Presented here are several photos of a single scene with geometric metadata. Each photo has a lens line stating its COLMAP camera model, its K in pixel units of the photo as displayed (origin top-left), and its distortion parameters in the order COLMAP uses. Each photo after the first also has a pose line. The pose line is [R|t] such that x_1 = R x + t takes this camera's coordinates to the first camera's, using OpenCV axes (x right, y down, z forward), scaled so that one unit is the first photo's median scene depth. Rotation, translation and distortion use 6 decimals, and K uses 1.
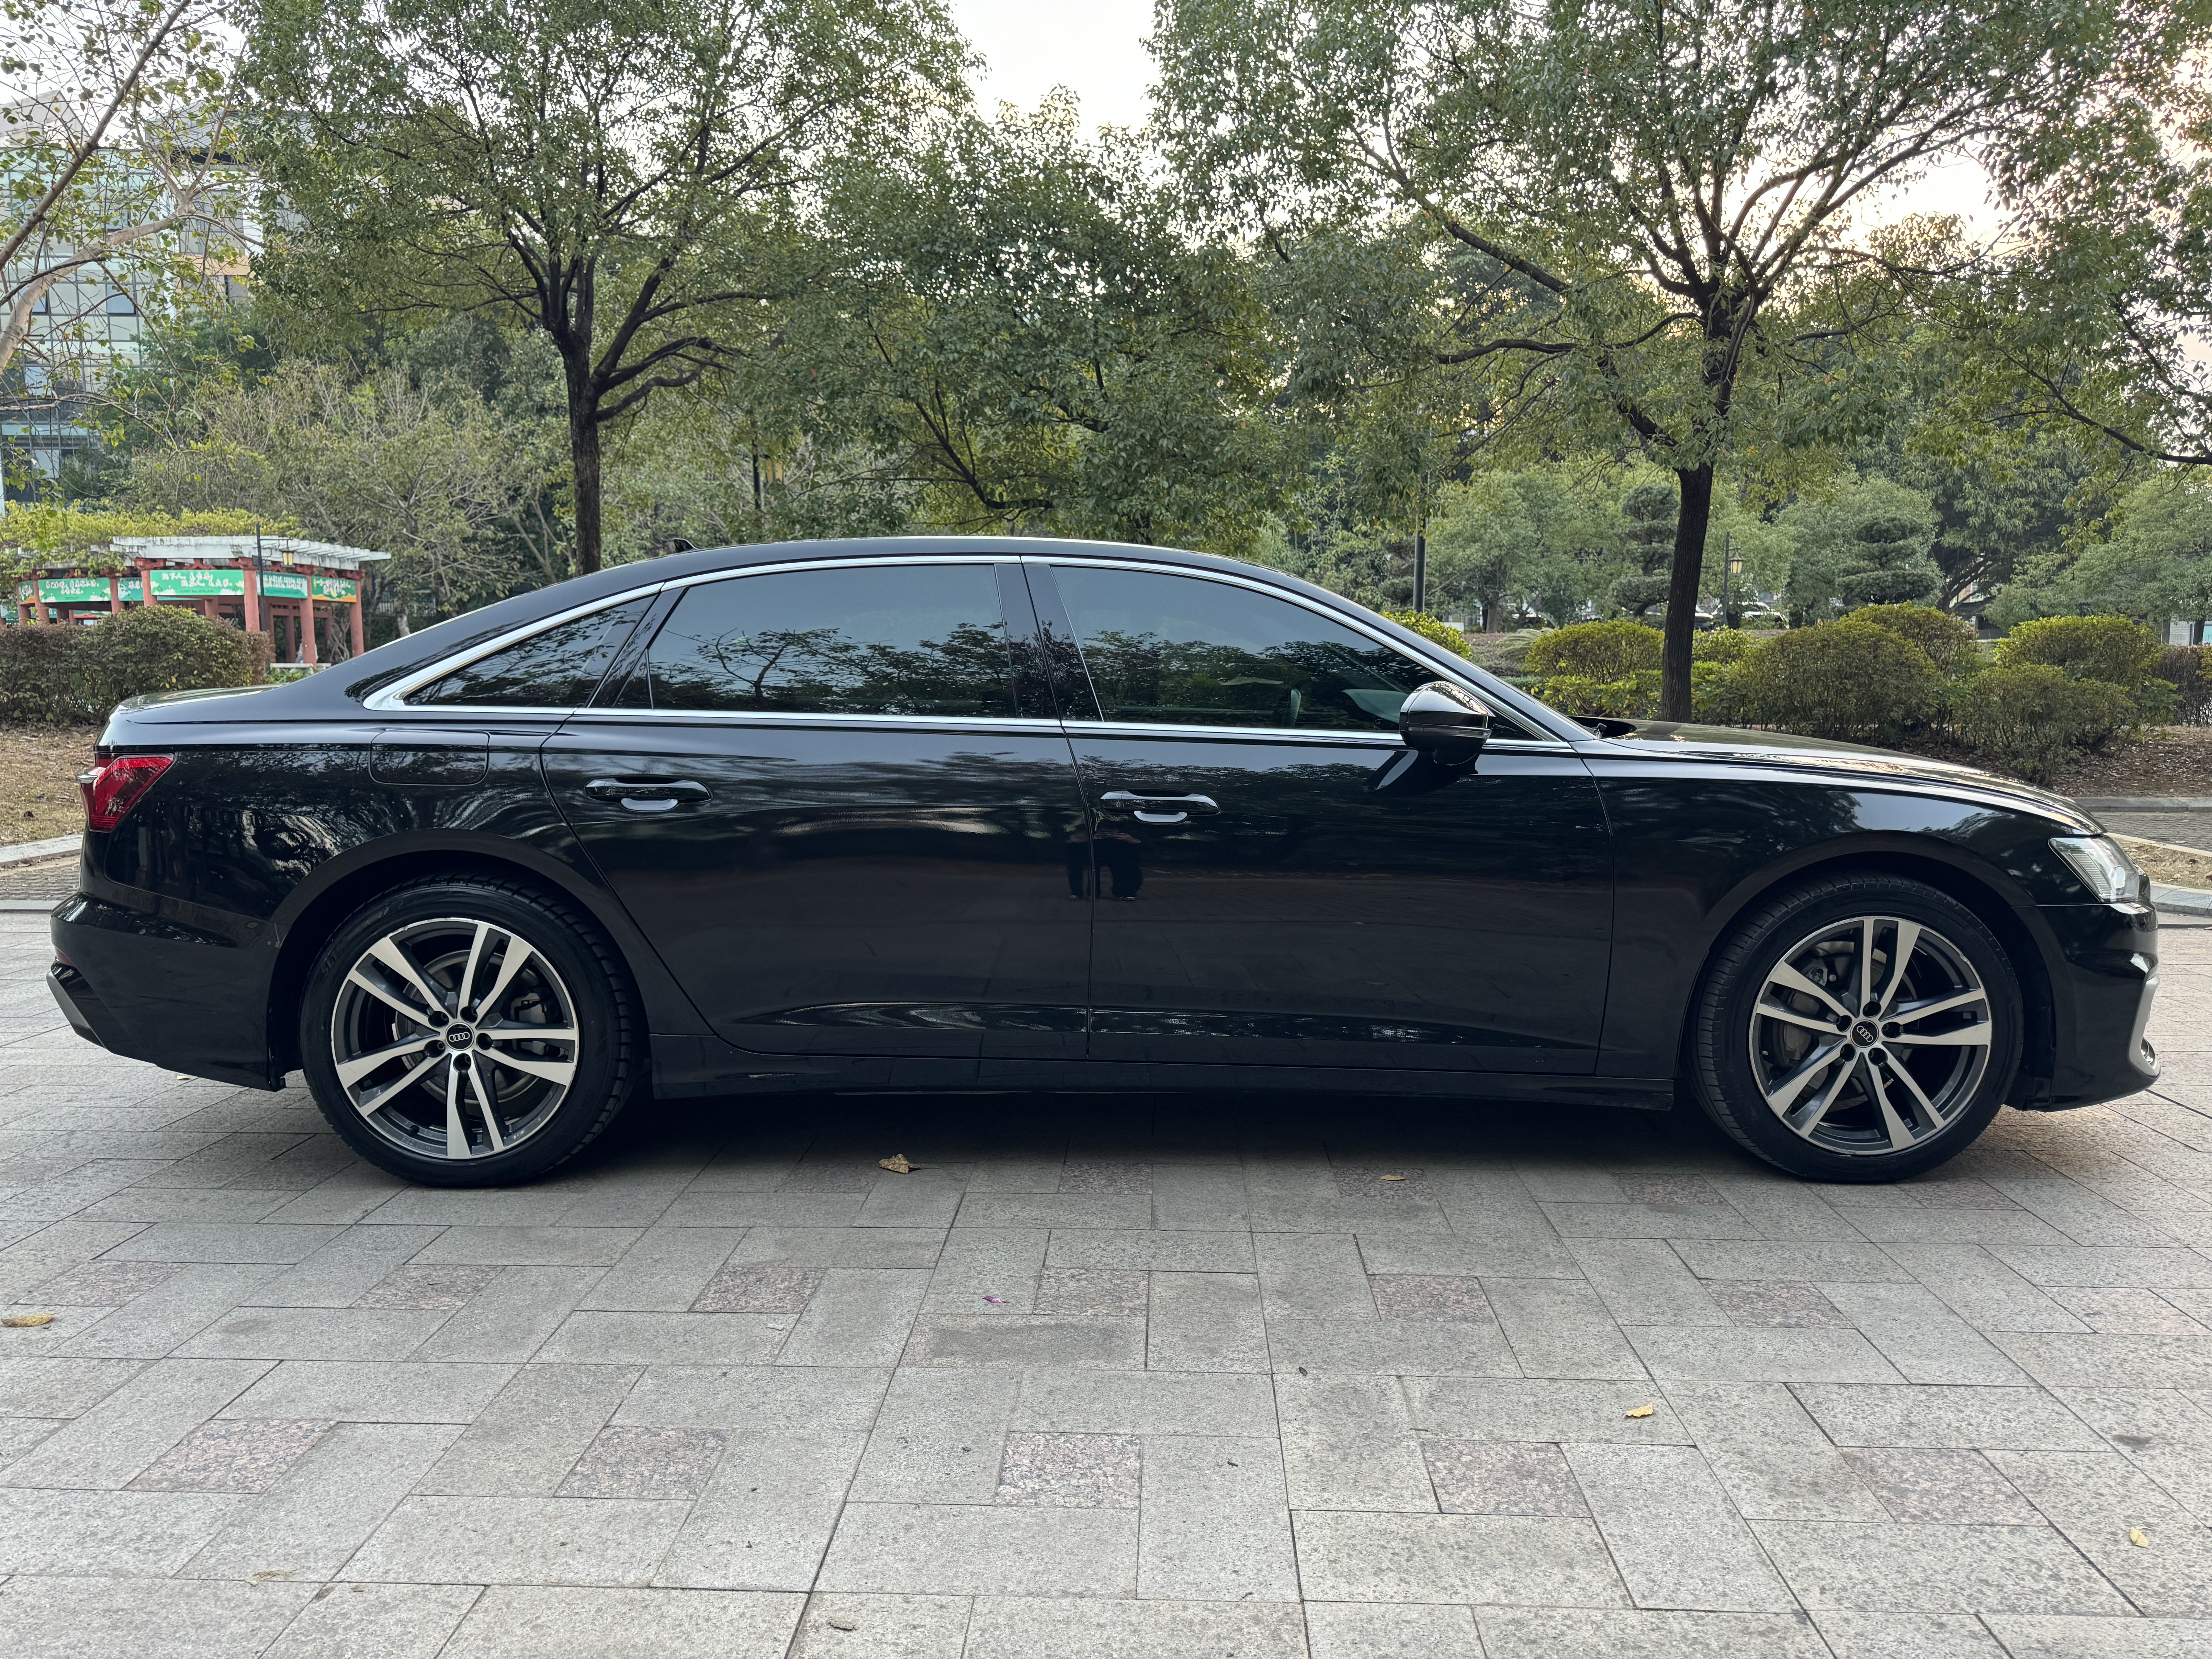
lens RADIAL K [[1571.7, 0, 1090.9], [0, 1571.7, 823.4], [0, 0, 1]] dist [0.011328, -0.021696]
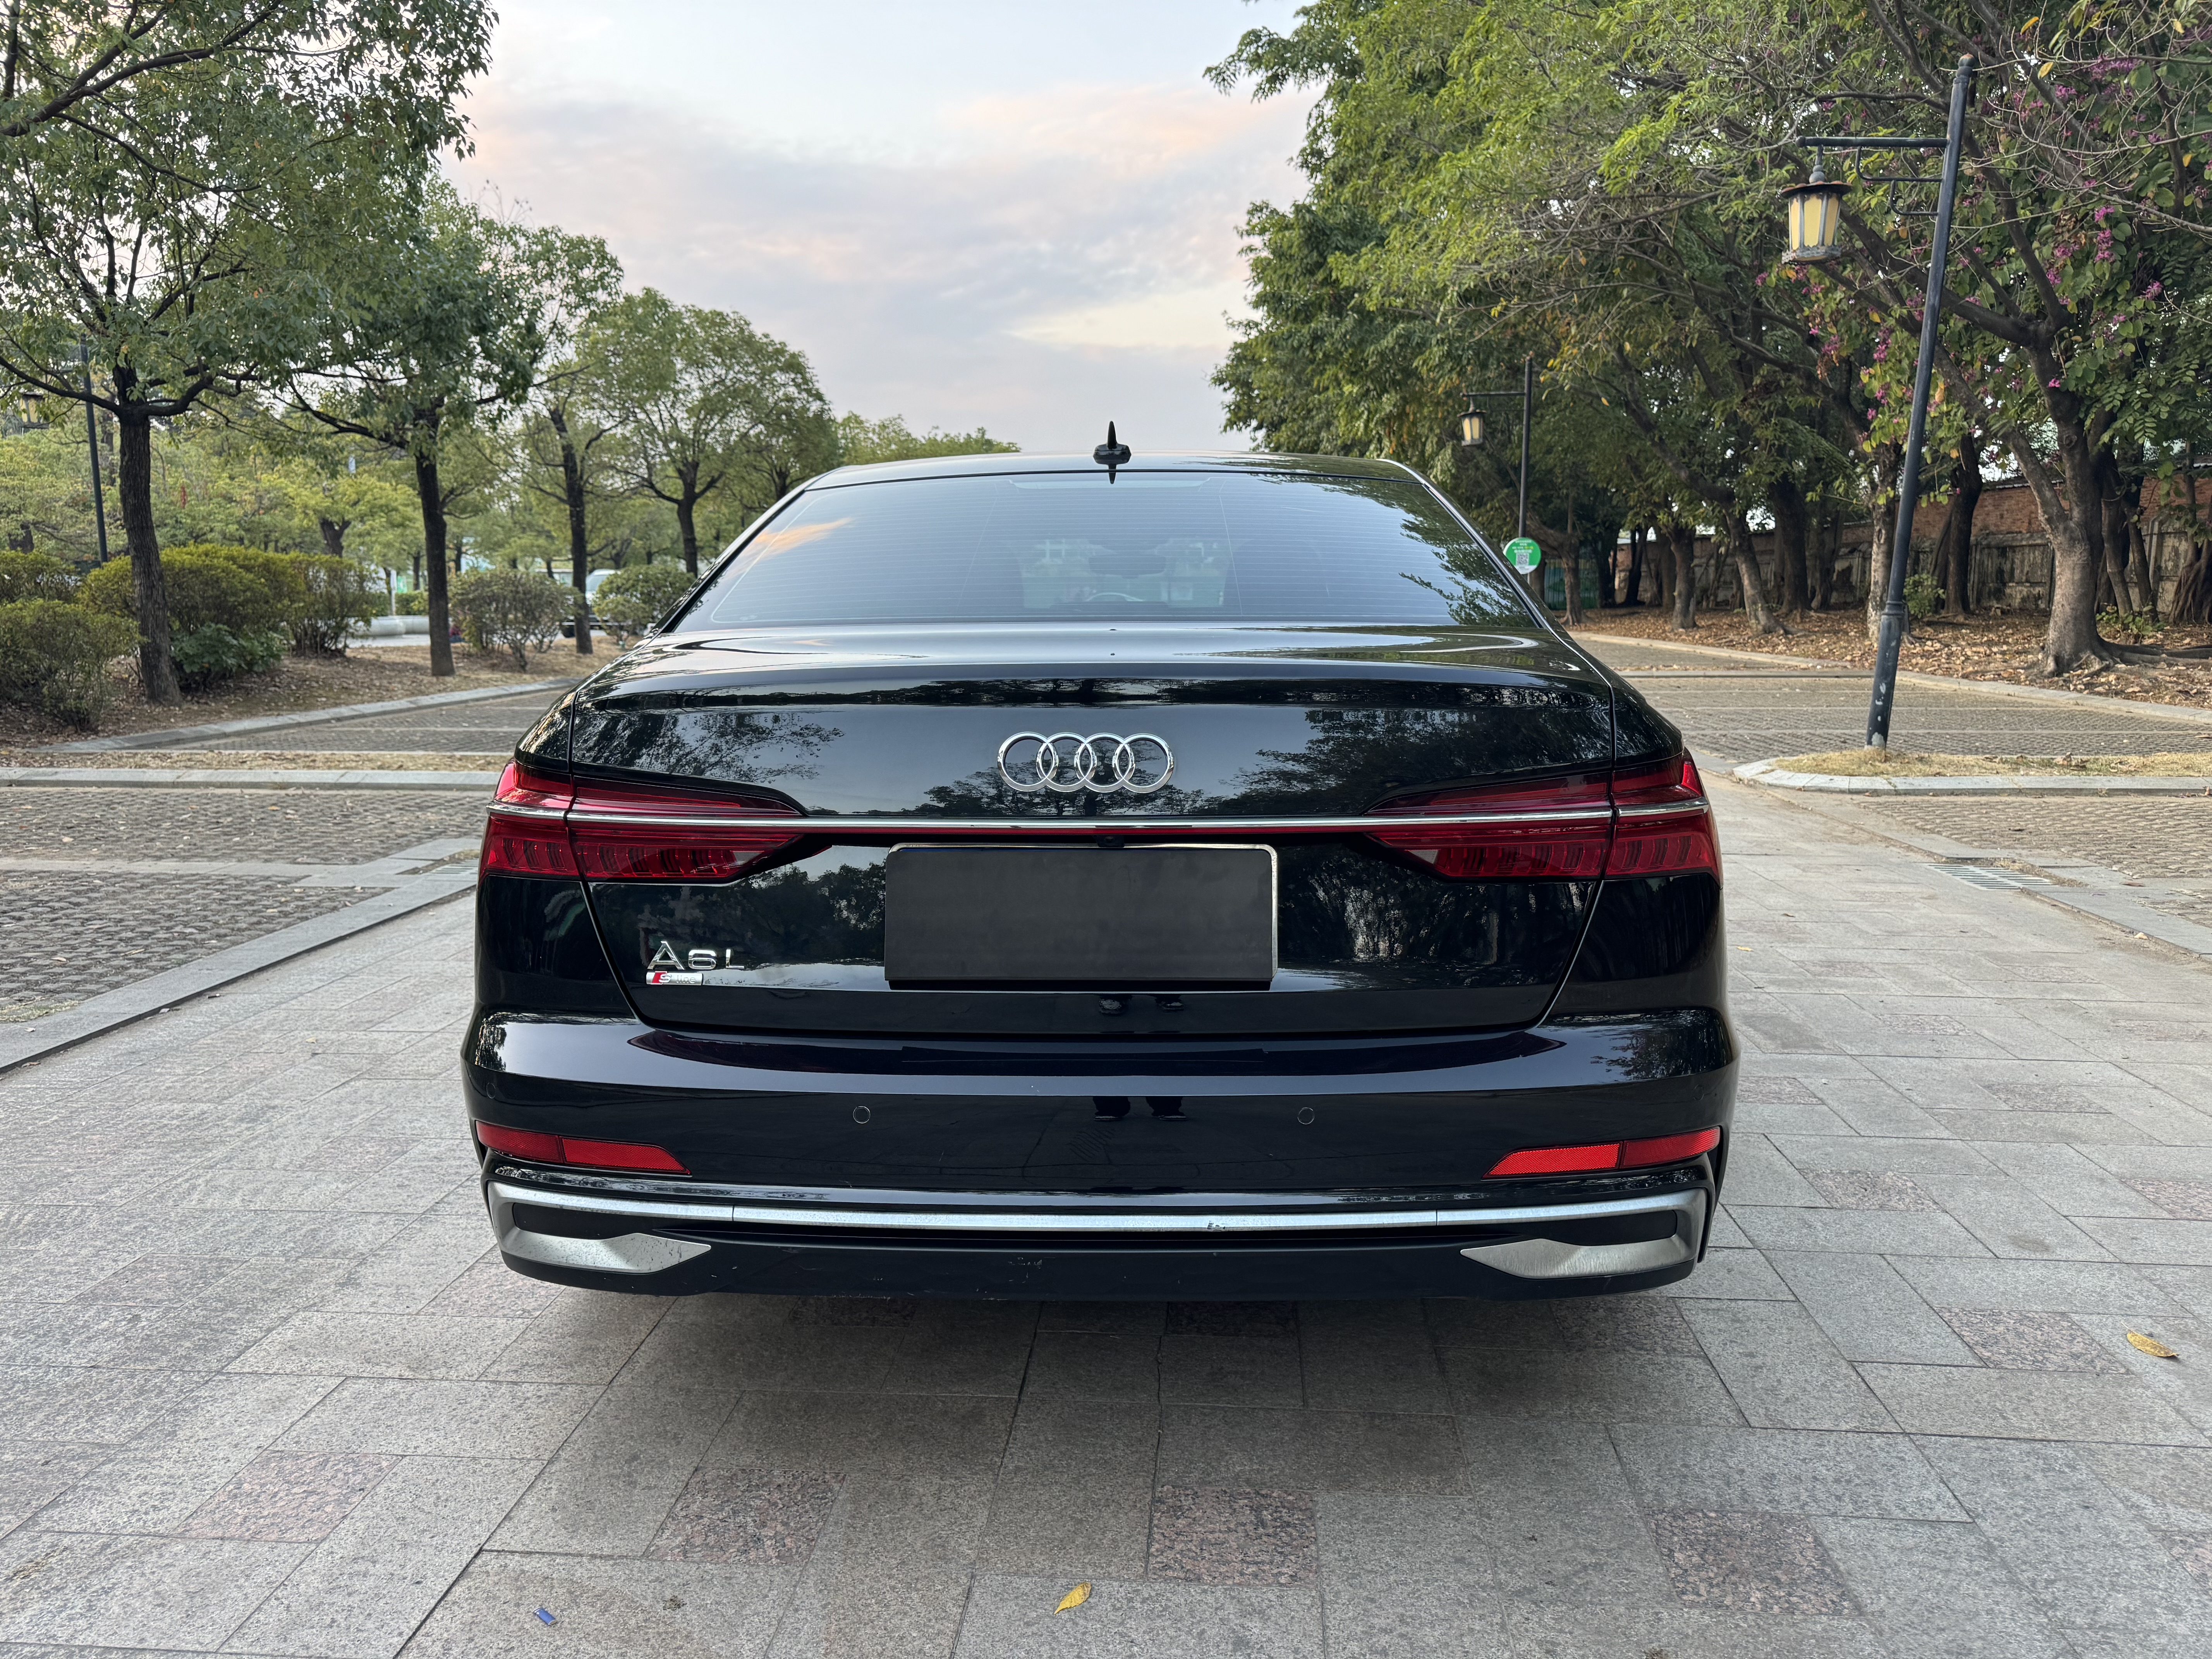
lens RADIAL K [[1571.7, 0, 1103.7], [0, 1571.7, 829.0], [0, 0, 1]] dist [0.011328, -0.021696]
pose [[0.043064, -0.149166, 0.987874, -1.225432], [0.106494, 0.983843, 0.143915, -0.126357], [-0.993380, 0.099005, 0.058254, 1.207087]]
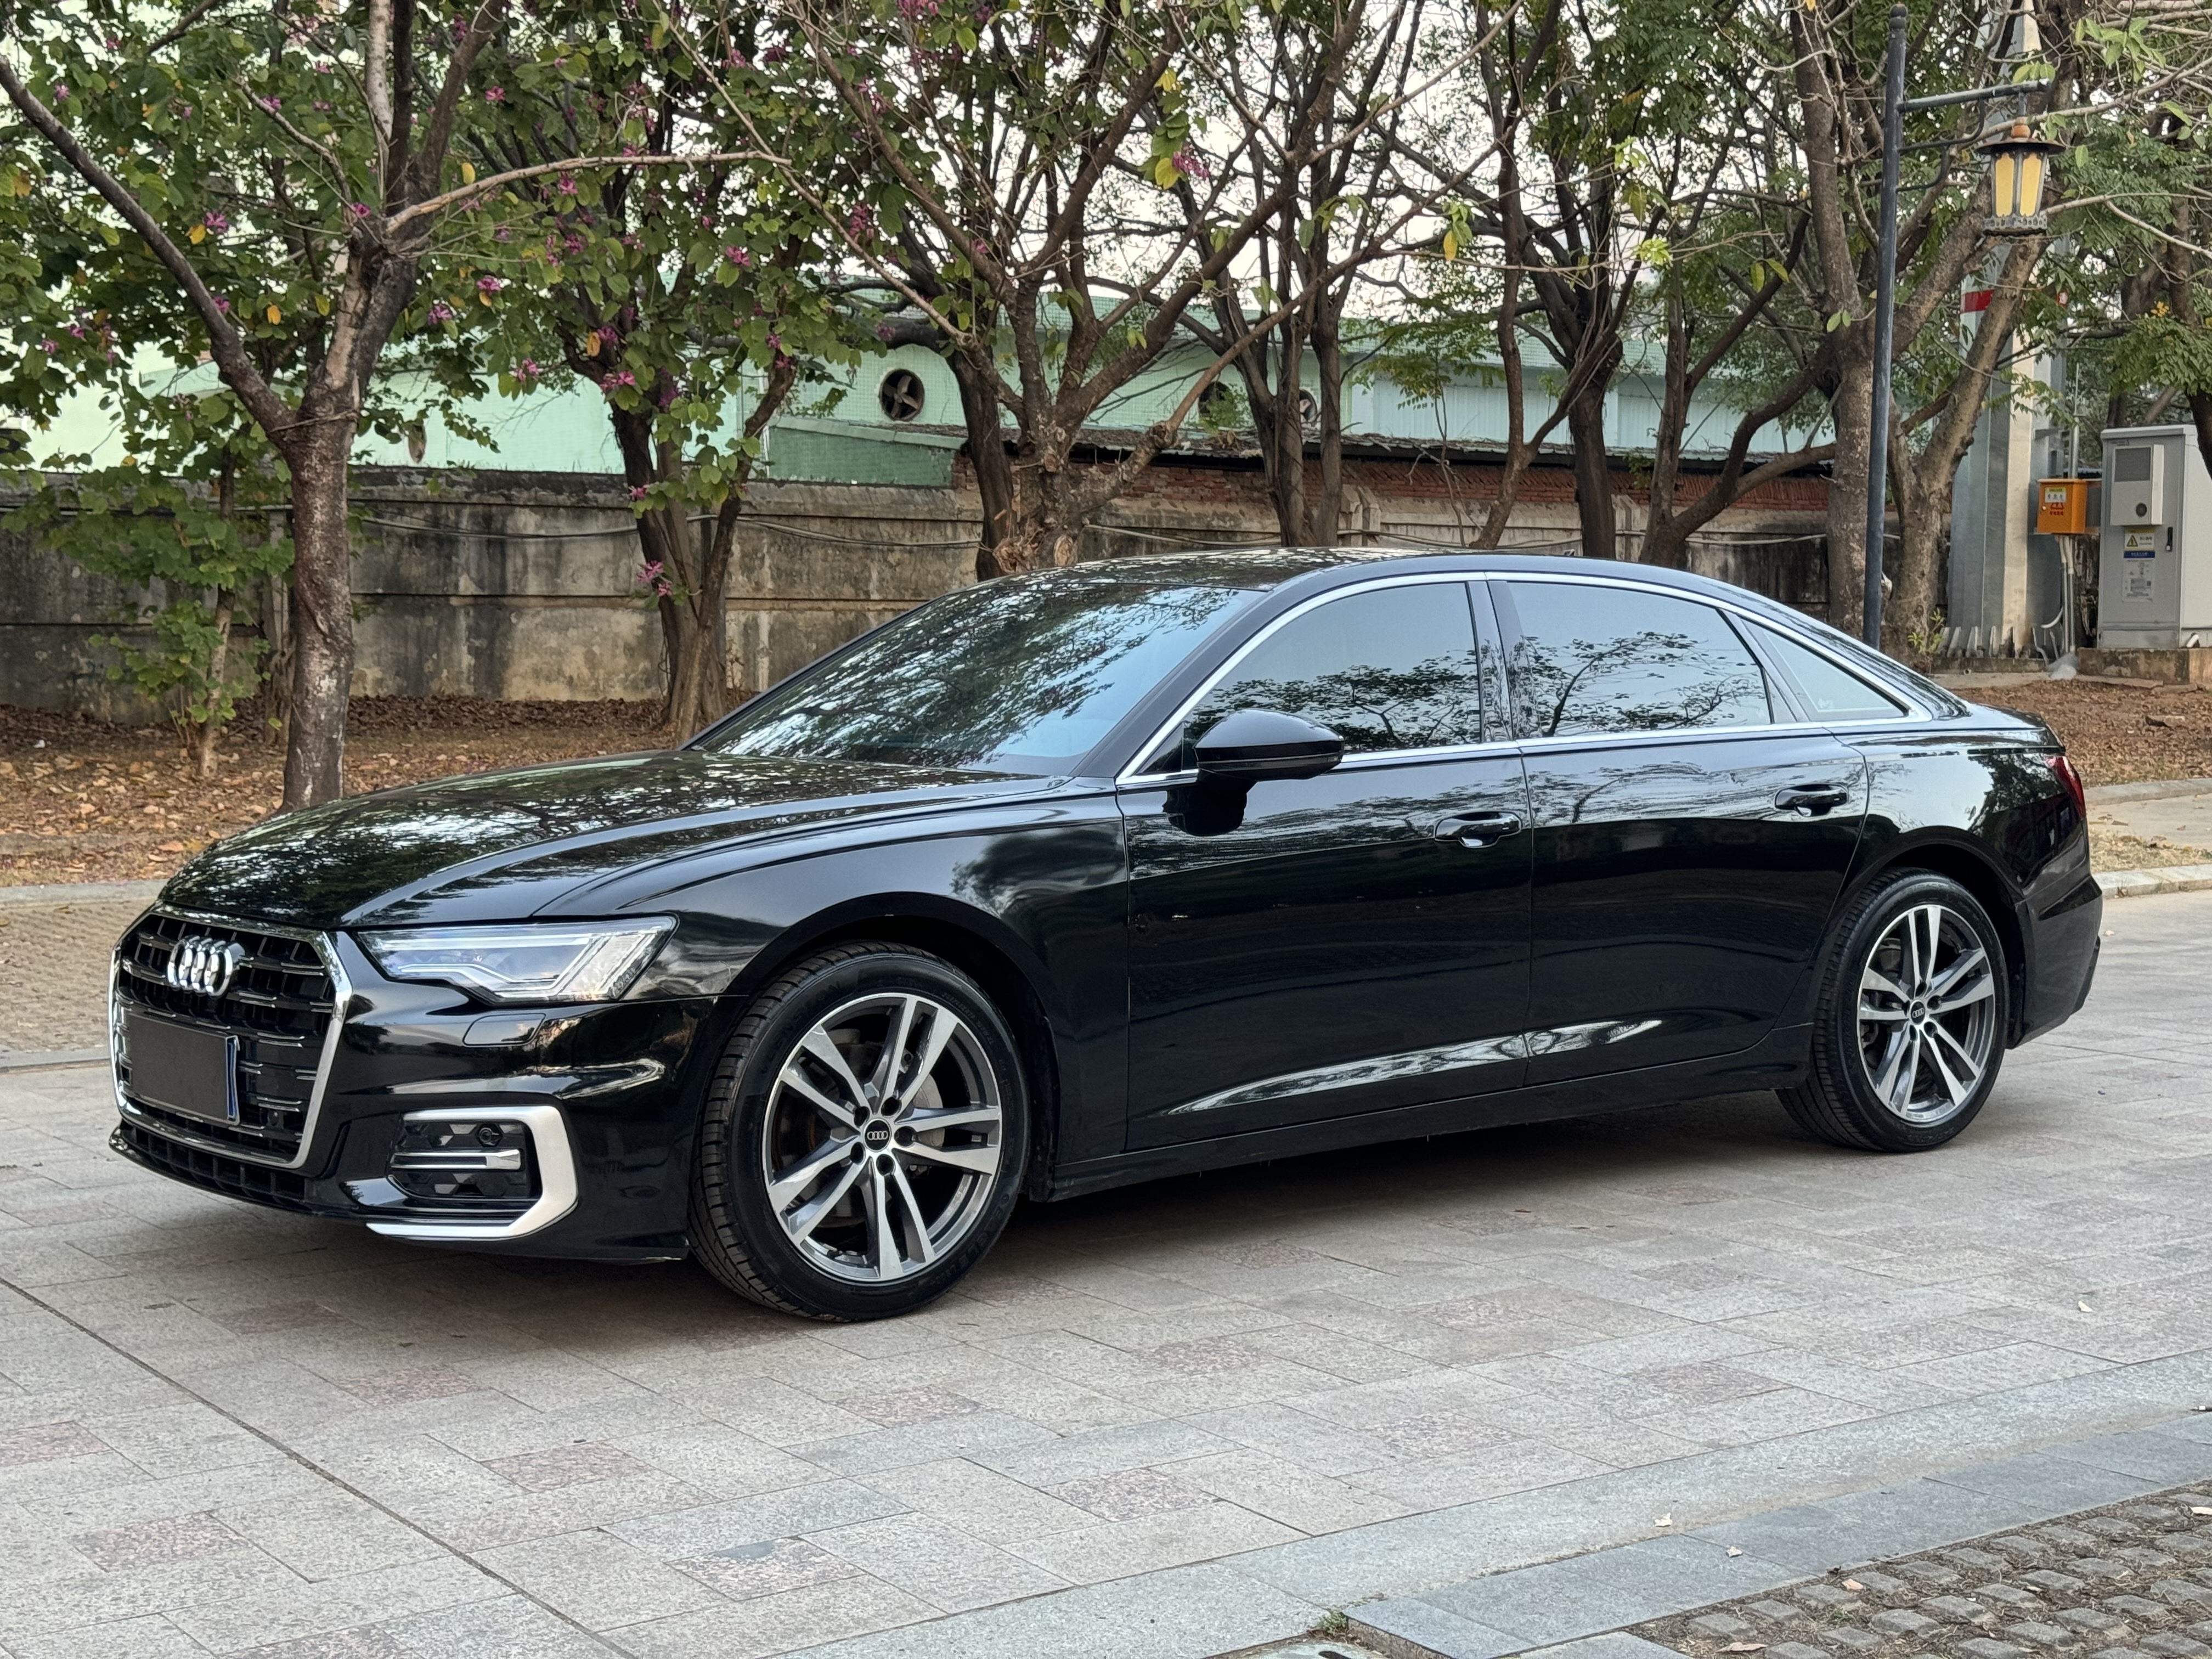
lens RADIAL K [[3077.3, 0, 1110.9], [0, 3077.3, 842.2], [0, 0, 1]] dist [0.130427, 0.000000]
pose [[-0.787618, 0.039765, -0.614880, 1.407035], [-0.063268, 0.987422, 0.144899, -0.321268], [0.612907, 0.153028, -0.775195, 2.875007]]
